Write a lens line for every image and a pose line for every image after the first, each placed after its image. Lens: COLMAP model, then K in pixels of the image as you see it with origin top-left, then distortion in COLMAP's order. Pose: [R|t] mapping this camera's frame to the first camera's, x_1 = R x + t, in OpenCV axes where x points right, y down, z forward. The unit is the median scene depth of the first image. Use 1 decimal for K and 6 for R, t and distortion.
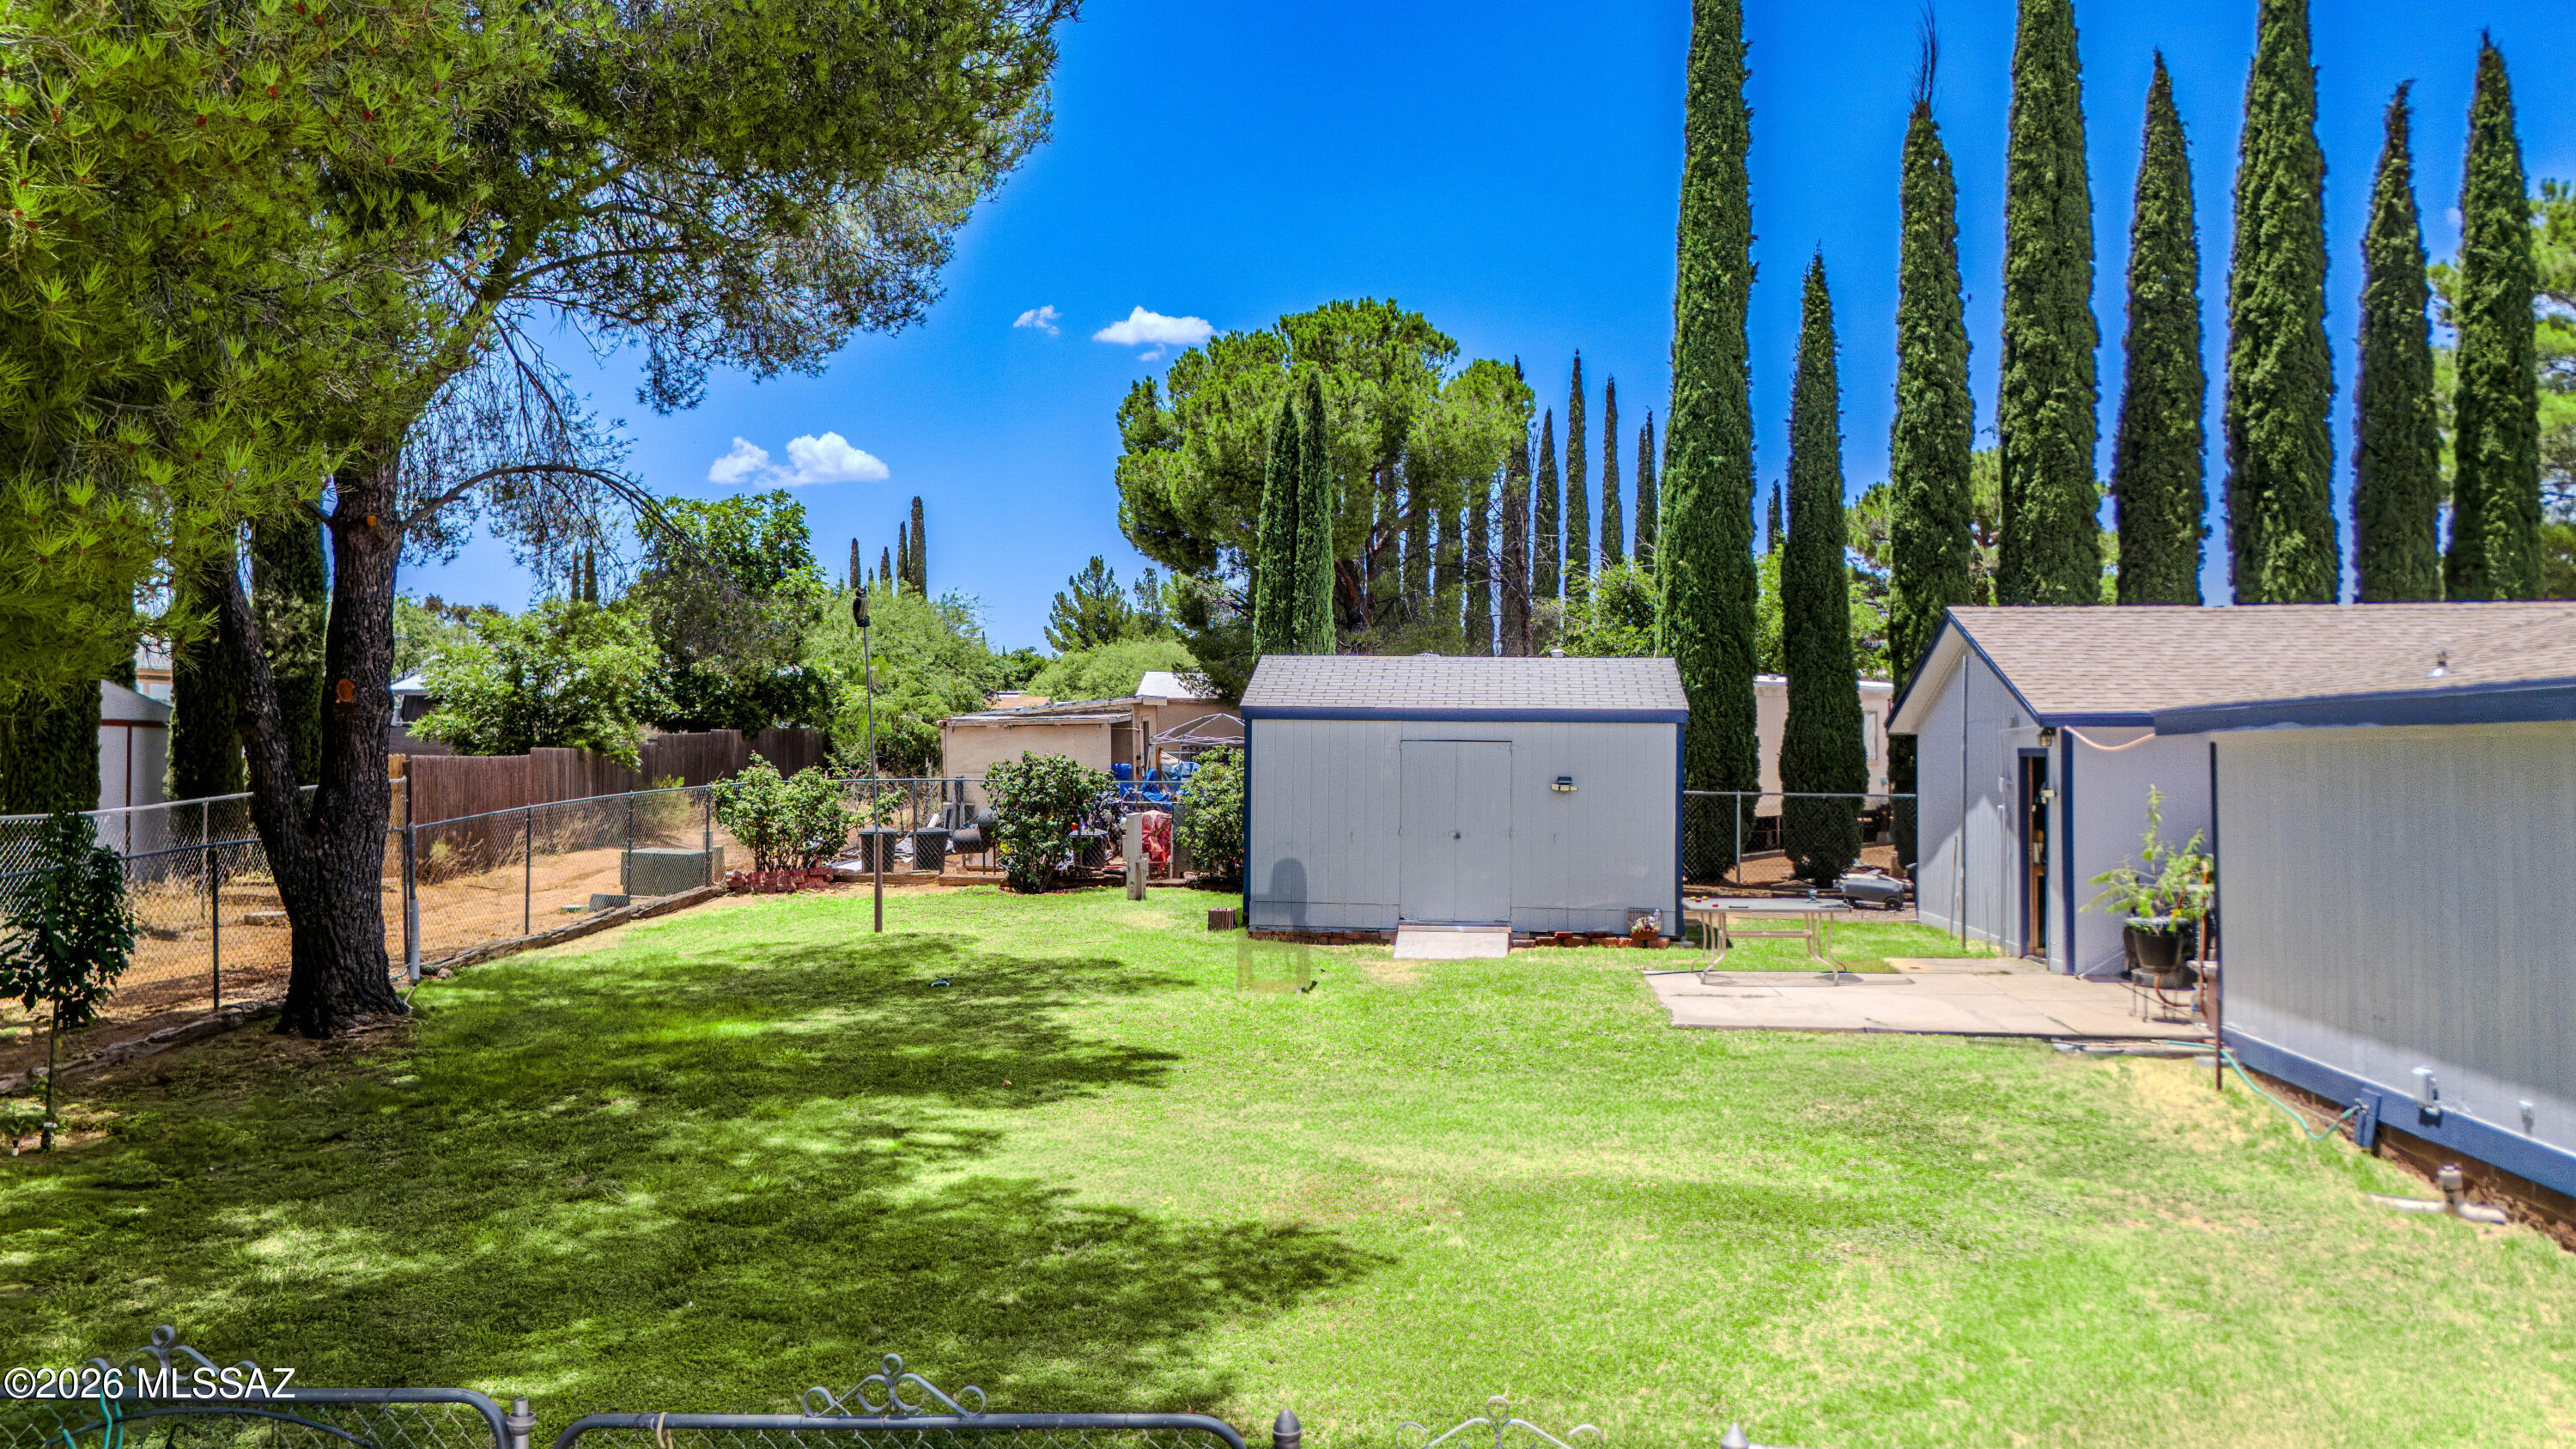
lens RADIAL K [[1886.9, 0, 1295.0], [0, 1886.9, 722.7], [0, 0, 1]] dist [0.077207, -0.089947]
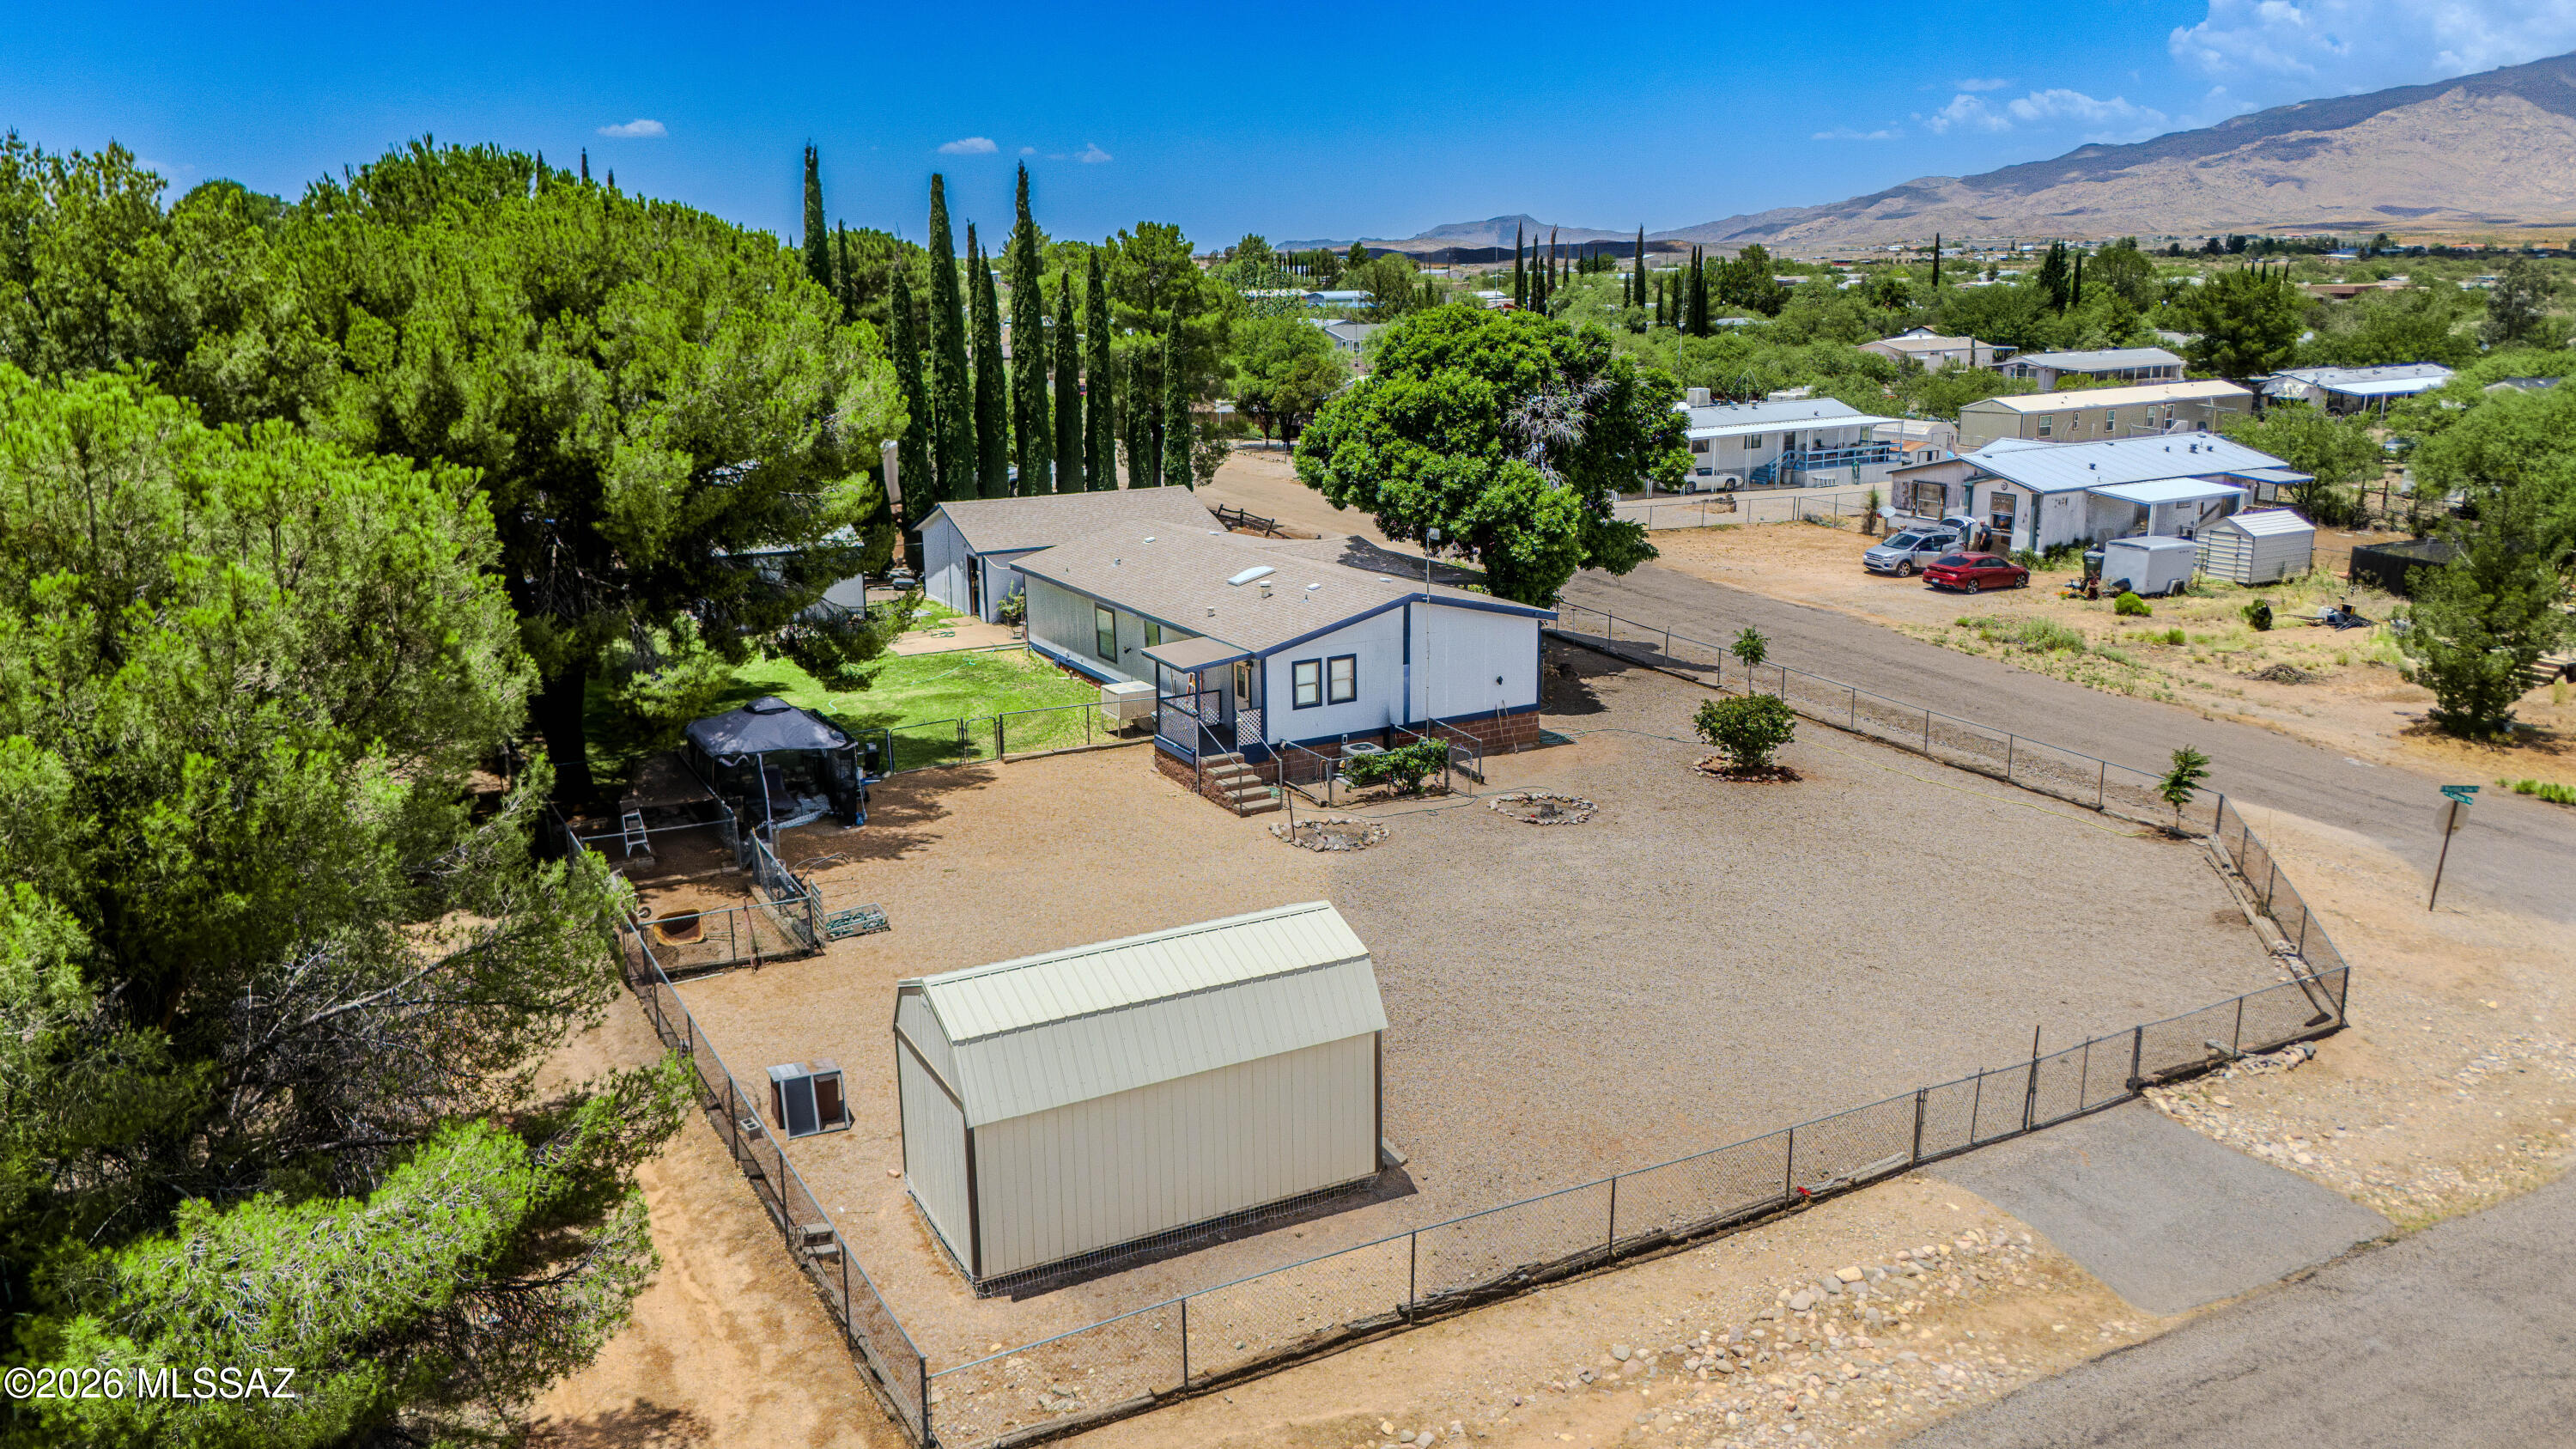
lens RADIAL K [[1886.9, 0, 1295.0], [0, 1886.9, 722.7], [0, 0, 1]] dist [0.077207, -0.089947]
pose [[0.817186, -0.149074, 0.556761, -0.746297], [0.000960, 0.966324, 0.257326, -0.398399], [-0.576373, -0.209749, 0.789810, -1.440992]]
